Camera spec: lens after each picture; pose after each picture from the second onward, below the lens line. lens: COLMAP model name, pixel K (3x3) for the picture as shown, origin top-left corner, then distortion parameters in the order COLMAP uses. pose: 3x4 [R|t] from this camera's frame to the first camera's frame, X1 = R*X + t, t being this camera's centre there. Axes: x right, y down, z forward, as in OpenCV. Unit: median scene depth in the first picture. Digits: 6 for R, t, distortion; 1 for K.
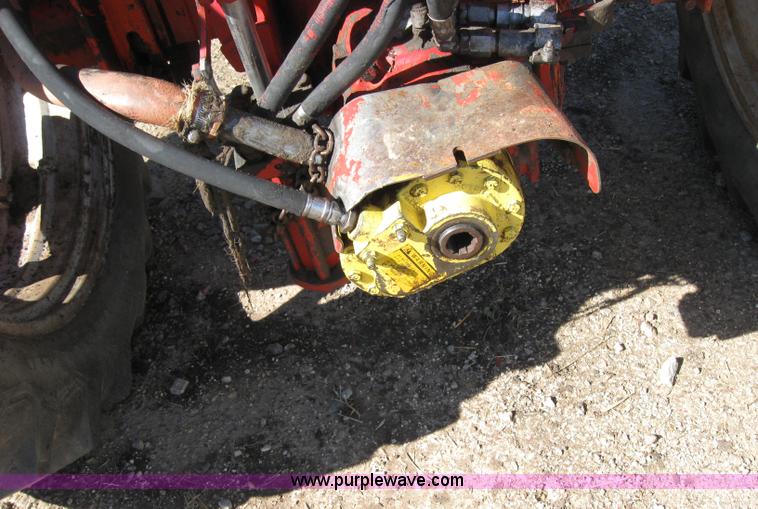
lens RADIAL K [[724.3, 0, 393.6], [0, 724.3, 253.3], [0, 0, 1]] dist [-0.120532, 0.016465]
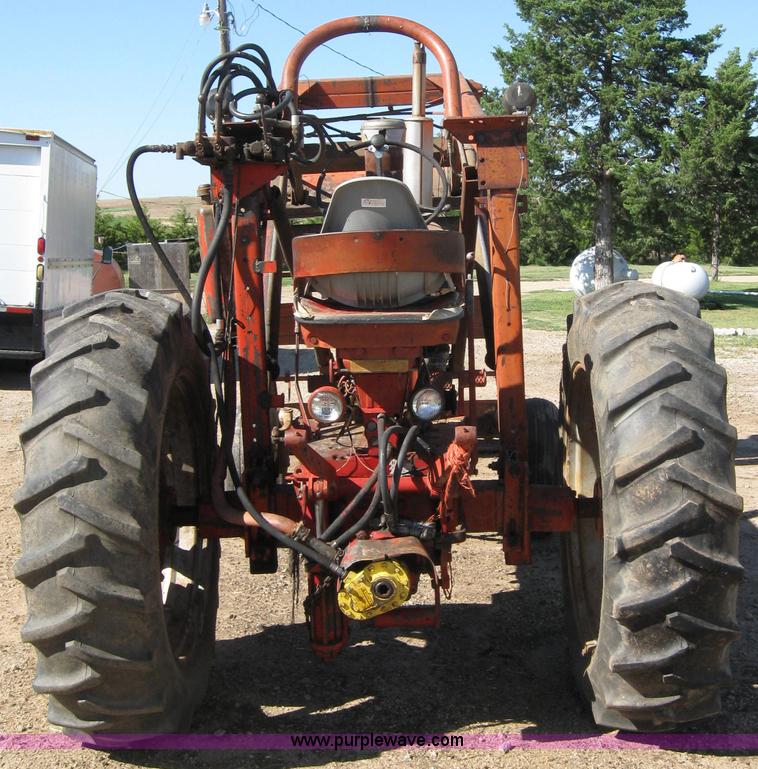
lens RADIAL K [[1357.9, 0, 379.0], [0, 1357.9, 384.5], [0, 0, 1]] dist [-0.077448, -0.087280]
pose [[0.984129, 0.136026, -0.113958, 0.310725], [-0.177246, 0.784455, -0.594318, 1.355819], [0.008552, 0.605085, 0.796115, -1.984429]]
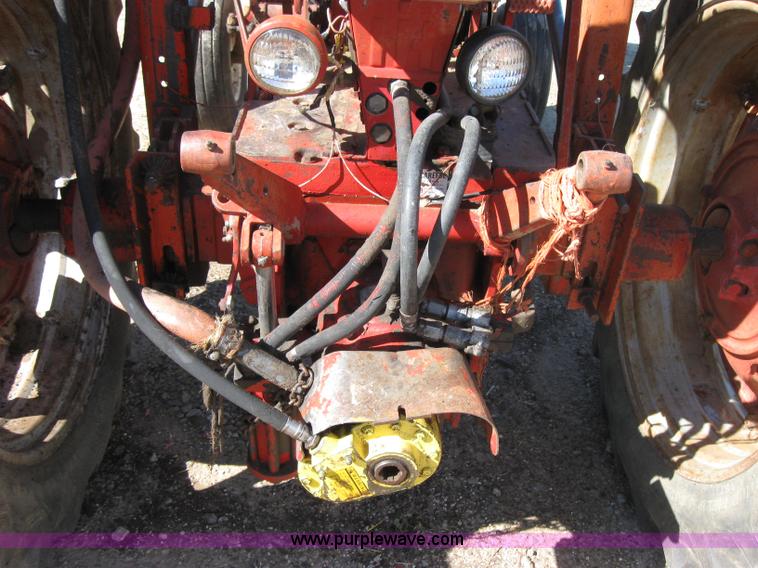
lens RADIAL K [[734.8, 0, 379.0], [0, 734.8, 284.0], [0, 0, 1]] dist [-0.160824, 0.086522]
pose [[0.976188, 0.211192, 0.049552, -0.038960], [-0.195816, 0.956184, -0.217644, -0.029406], [-0.093345, 0.202759, 0.974770, -0.222370]]
